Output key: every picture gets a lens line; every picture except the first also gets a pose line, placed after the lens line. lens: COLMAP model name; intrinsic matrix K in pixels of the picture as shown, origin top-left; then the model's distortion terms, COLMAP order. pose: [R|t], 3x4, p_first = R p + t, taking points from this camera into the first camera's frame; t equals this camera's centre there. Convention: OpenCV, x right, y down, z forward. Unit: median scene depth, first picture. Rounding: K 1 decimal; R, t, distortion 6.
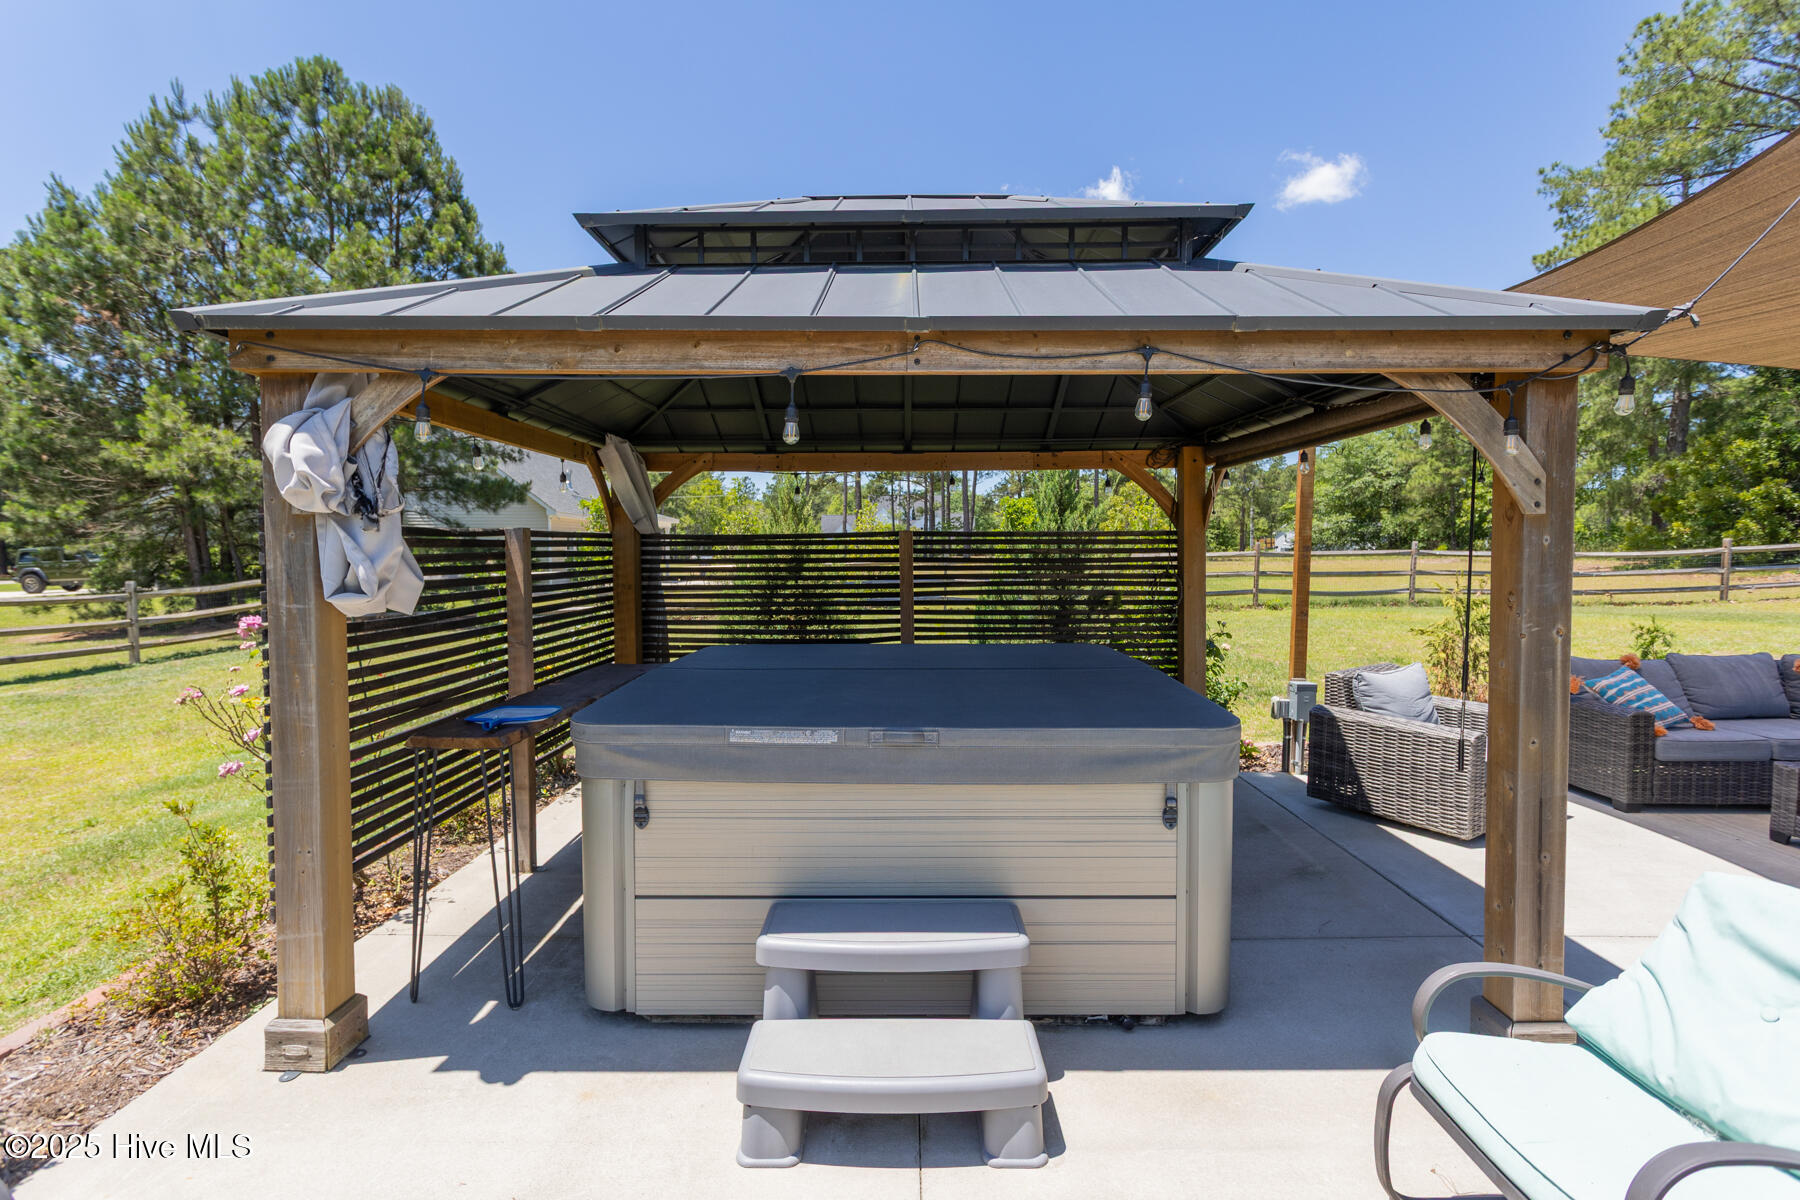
lens RADIAL K [[869.1, 0, 898.2], [0, 869.1, 589.7], [0, 0, 1]] dist [0.001268, 0.000274]
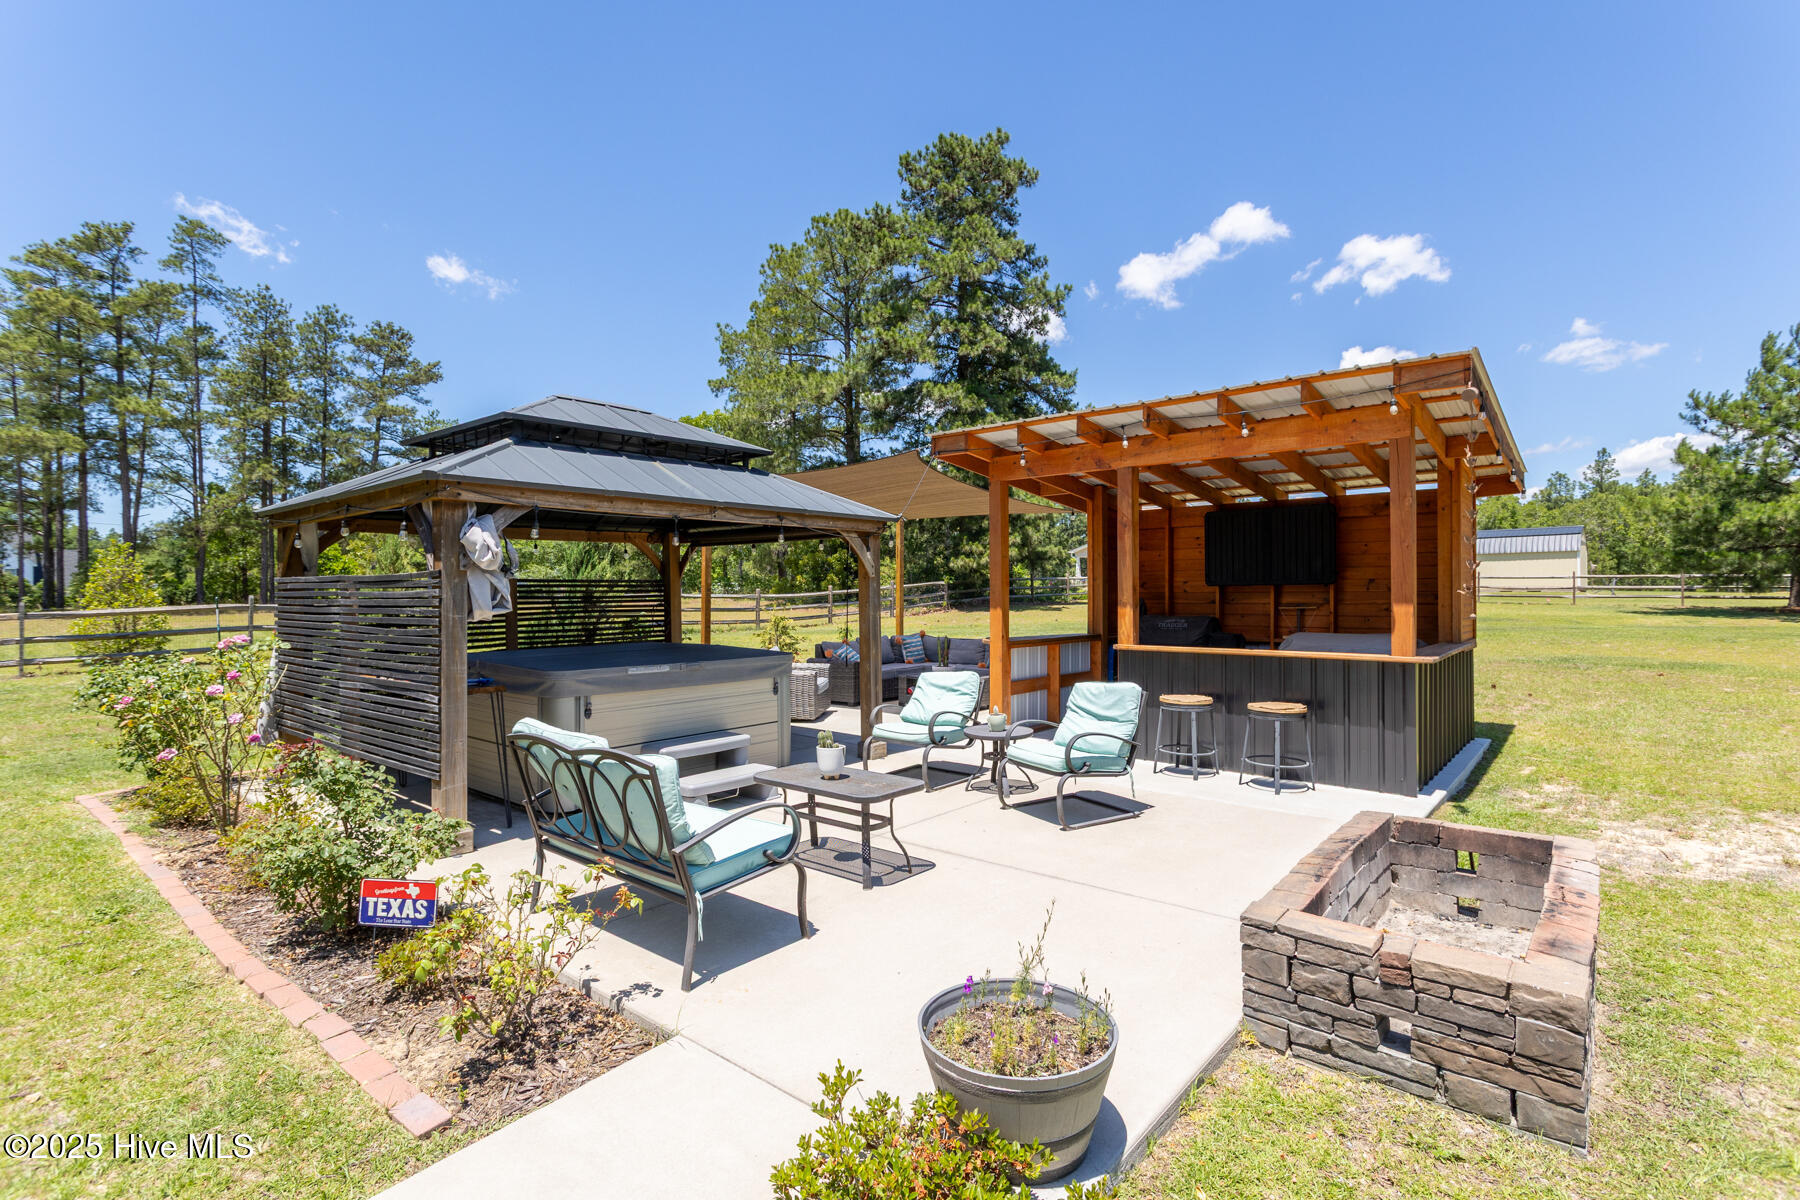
lens RADIAL K [[848.8, 0, 897.4], [0, 848.8, 582.9], [0, 0, 1]] dist [0.003097, 0.000857]
pose [[0.642844, 0.005313, 0.765979, -0.207657], [0.041779, 0.998244, -0.041987, 0.009078], [-0.764857, 0.058993, 0.641493, -0.138199]]
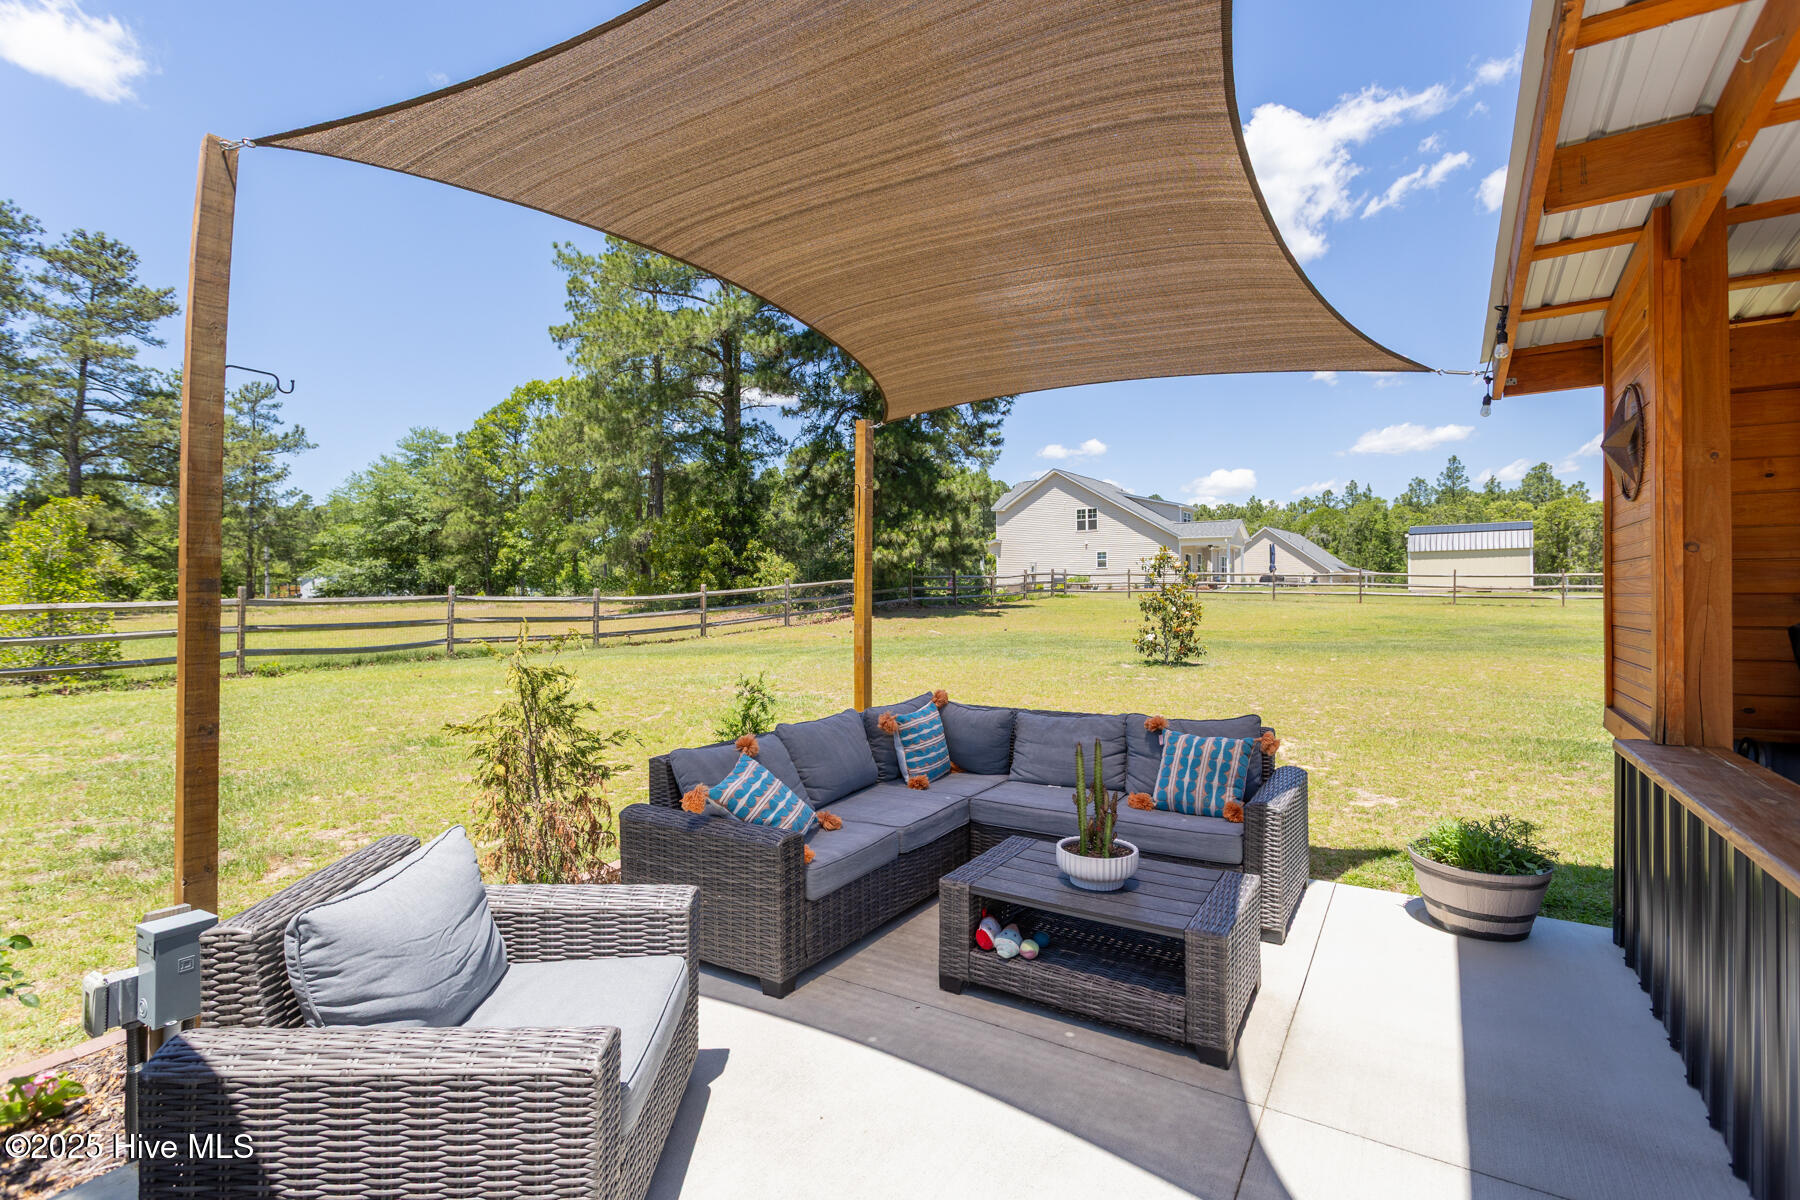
lens RADIAL K [[848.8, 0, 897.4], [0, 848.8, 582.9], [0, 0, 1]] dist [0.003097, 0.000857]
pose [[0.525474, 0.006741, 0.850783, 0.094277], [0.046706, 0.998232, -0.036757, -0.005515], [-0.849527, 0.059051, 0.524231, 0.157019]]
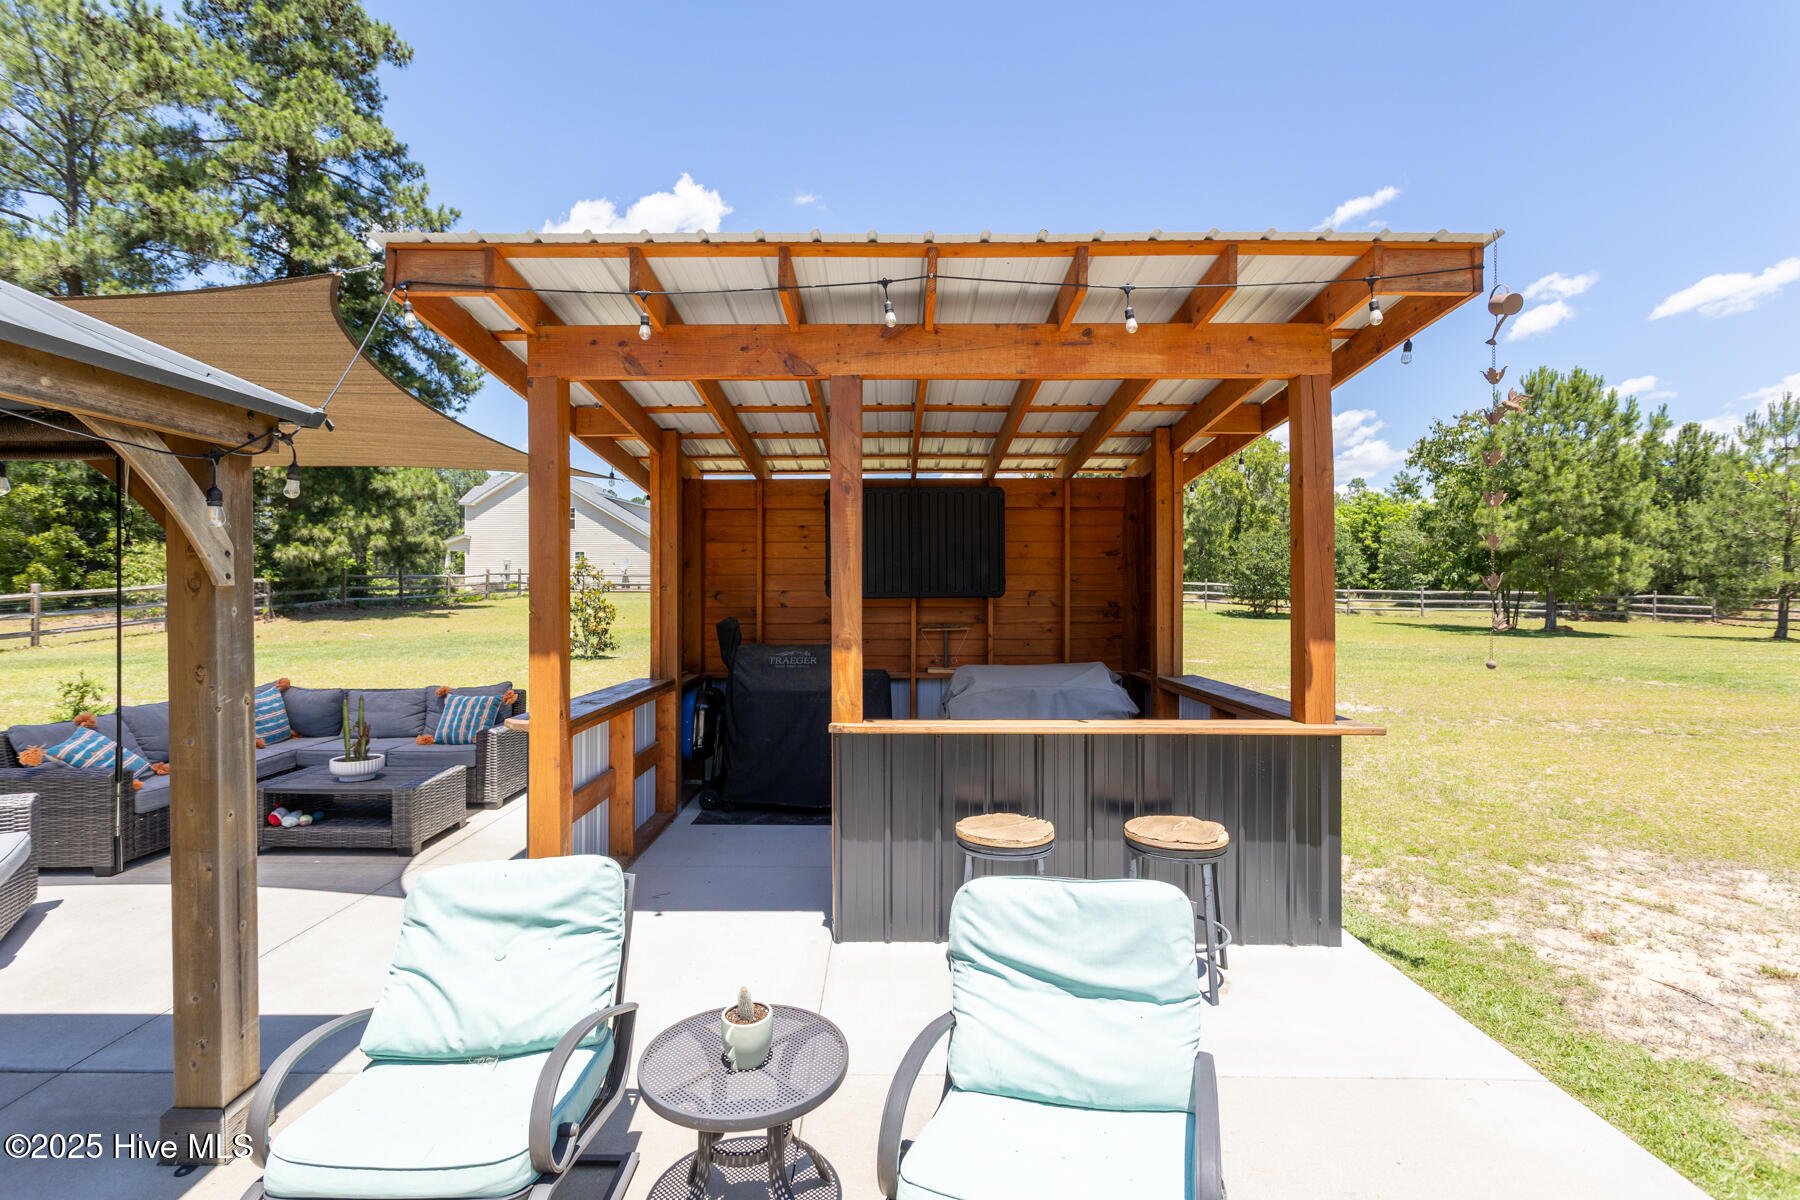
lens RADIAL K [[857.9, 0, 884.7], [0, 857.9, 593.5], [0, 0, 1]] dist [0.002124, 0.001389]
pose [[-0.002555, -0.004771, 0.999985, -0.034118], [0.047784, 0.998846, 0.004888, -0.006237], [-0.998854, 0.047796, -0.002324, 0.032967]]
